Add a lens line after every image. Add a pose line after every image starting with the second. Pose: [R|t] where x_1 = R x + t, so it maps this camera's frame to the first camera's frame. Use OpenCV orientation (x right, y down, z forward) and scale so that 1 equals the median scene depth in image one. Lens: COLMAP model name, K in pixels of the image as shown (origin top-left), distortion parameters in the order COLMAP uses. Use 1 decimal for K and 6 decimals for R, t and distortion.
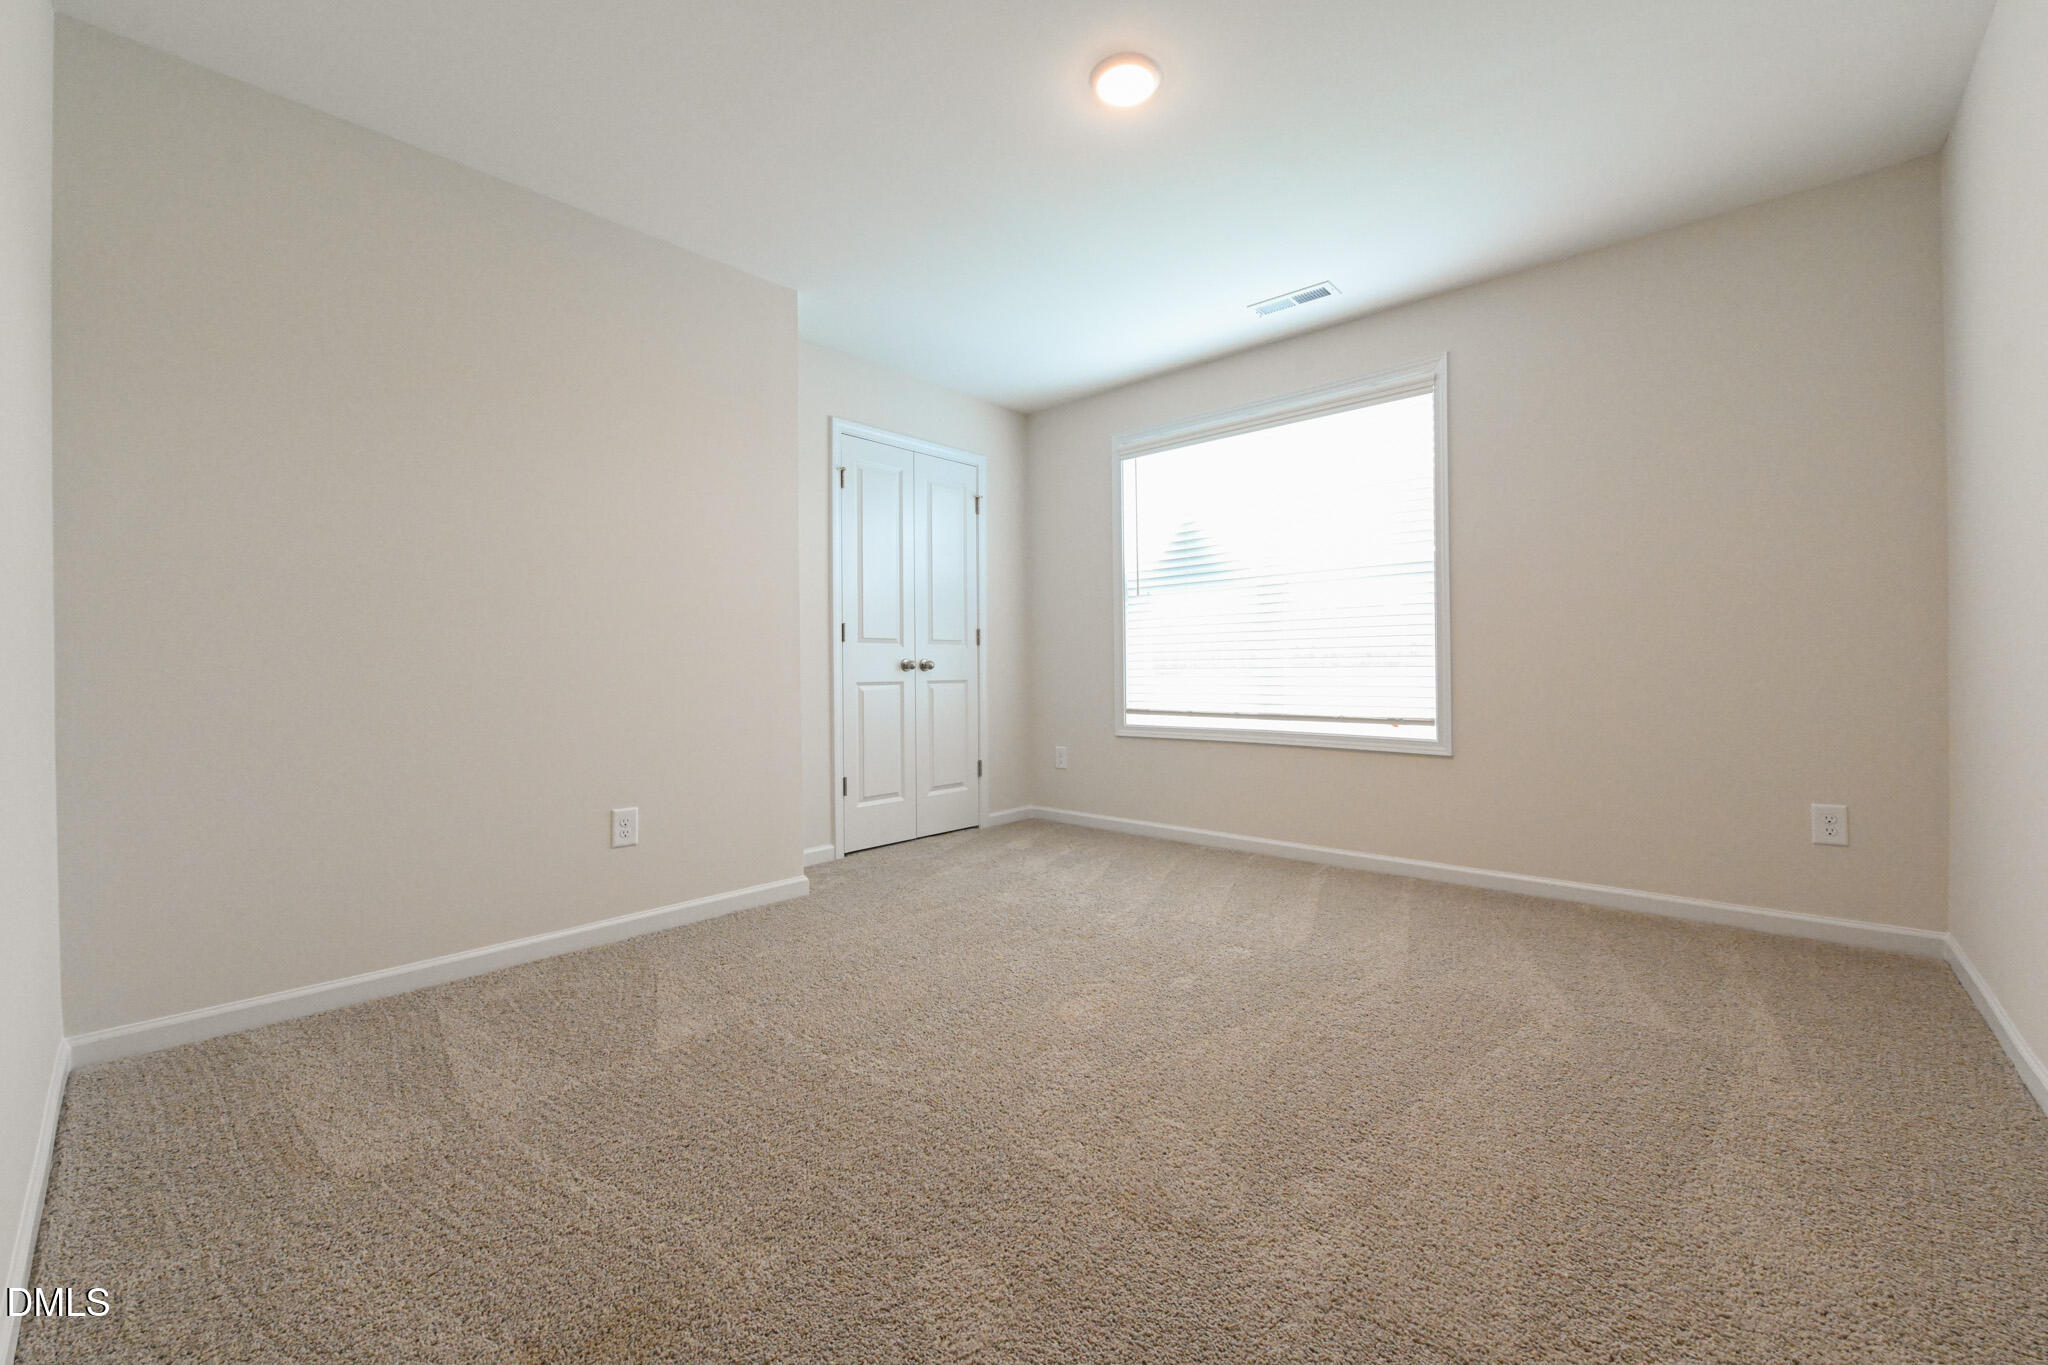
lens RADIAL K [[807.4, 0, 1026.7], [0, 807.4, 669.6], [0, 0, 1]] dist [-0.009421, -0.000387]
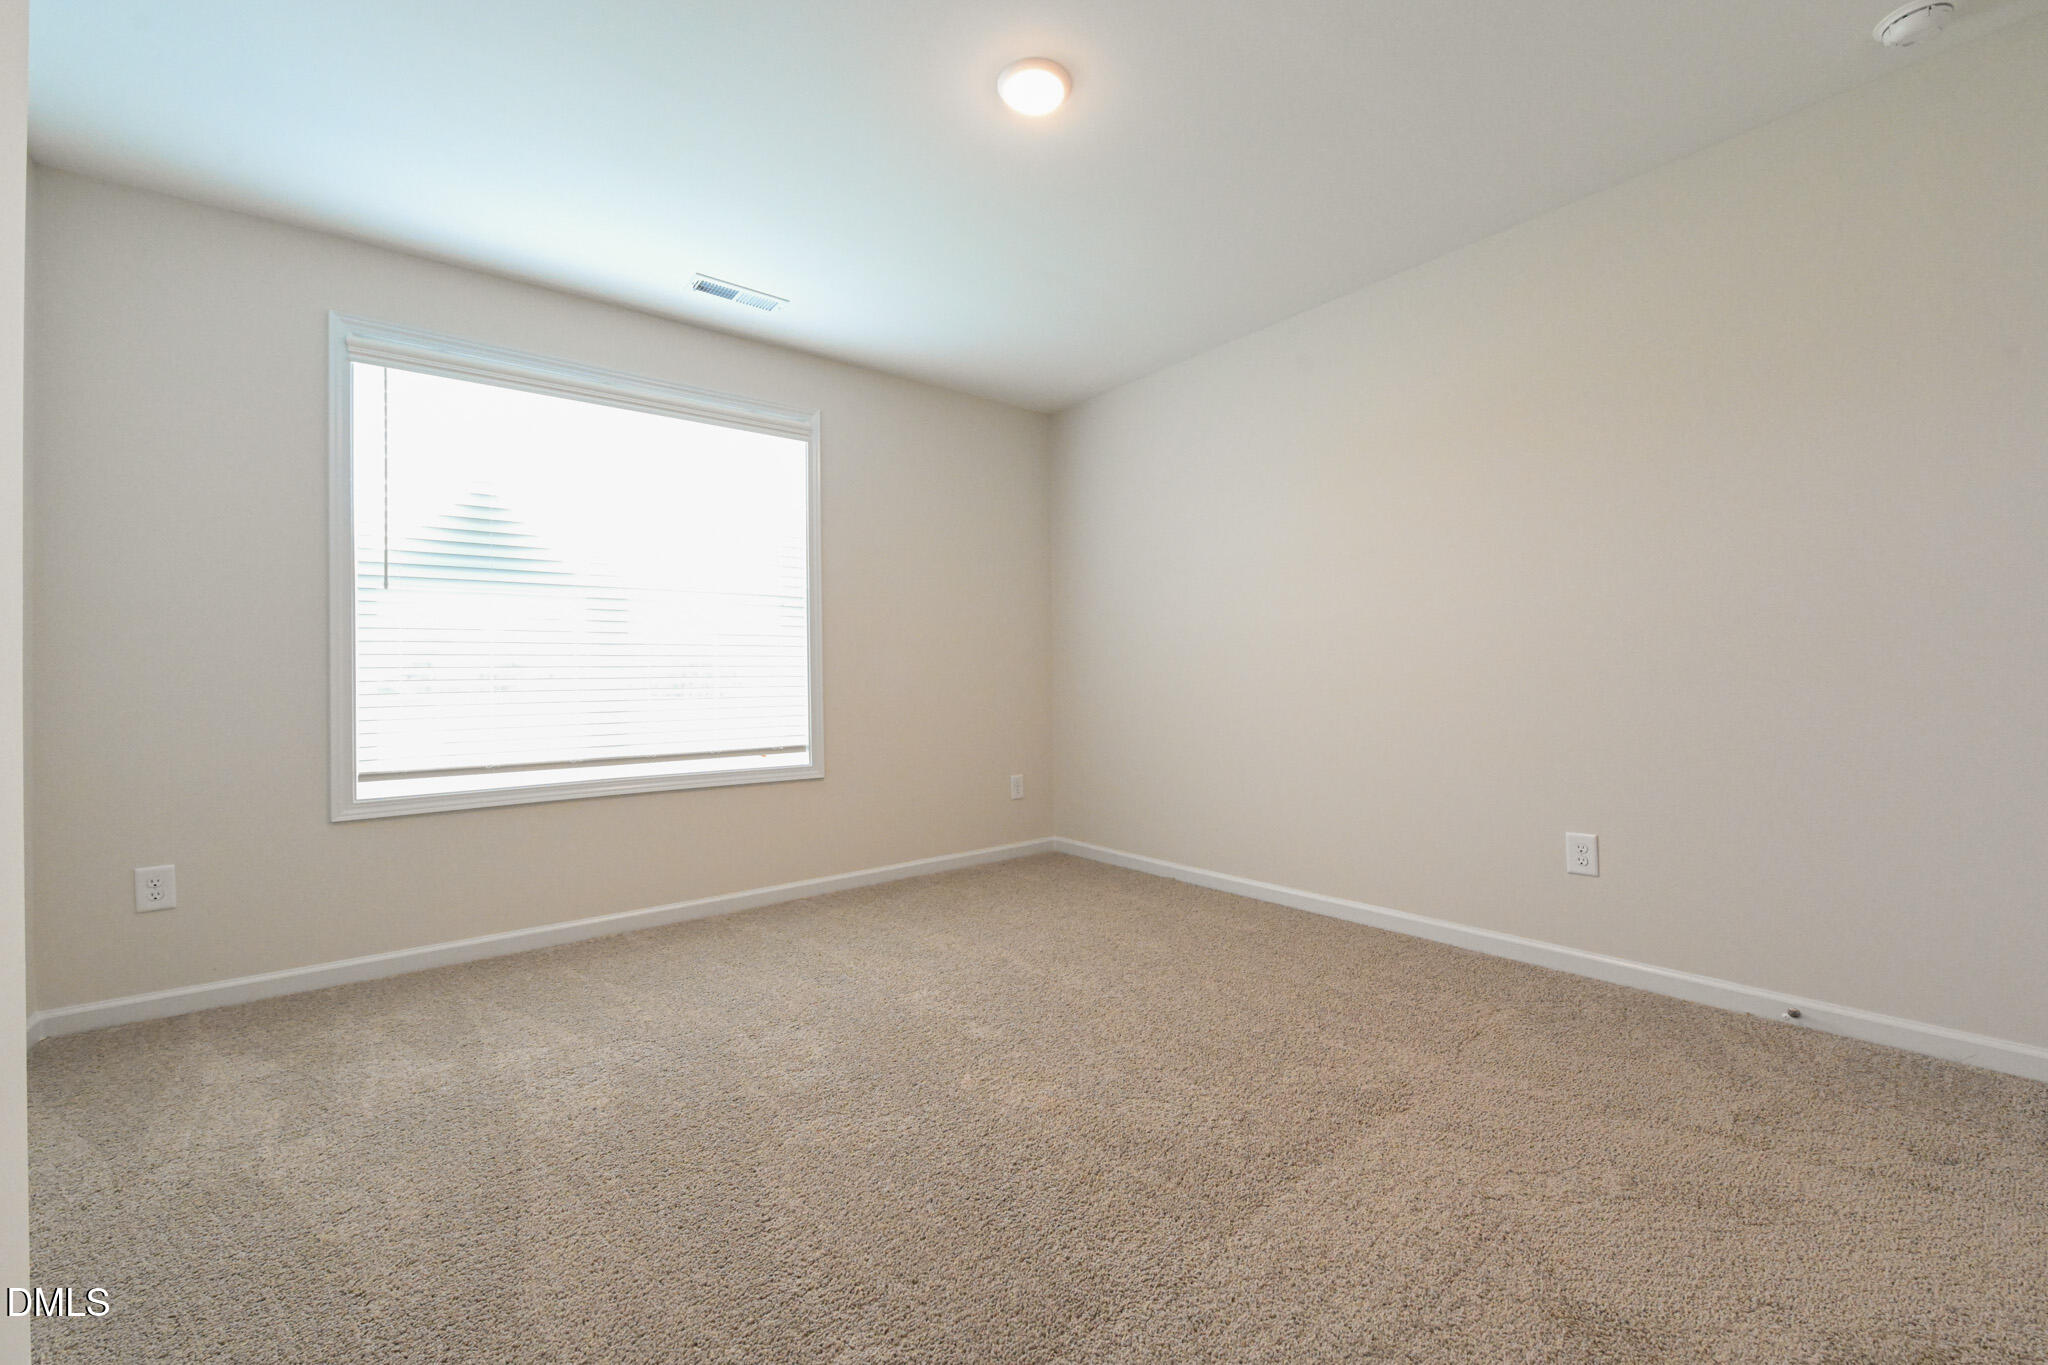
lens RADIAL K [[876.3, 0, 1027.7], [0, 876.3, 677.1], [0, 0, 1]] dist [-0.023232, -0.000380]
pose [[0.107545, 0.020365, 0.993992, -0.471136], [0.025135, 0.999415, -0.023196, 0.004176], [-0.993882, 0.027479, 0.106970, 0.445033]]
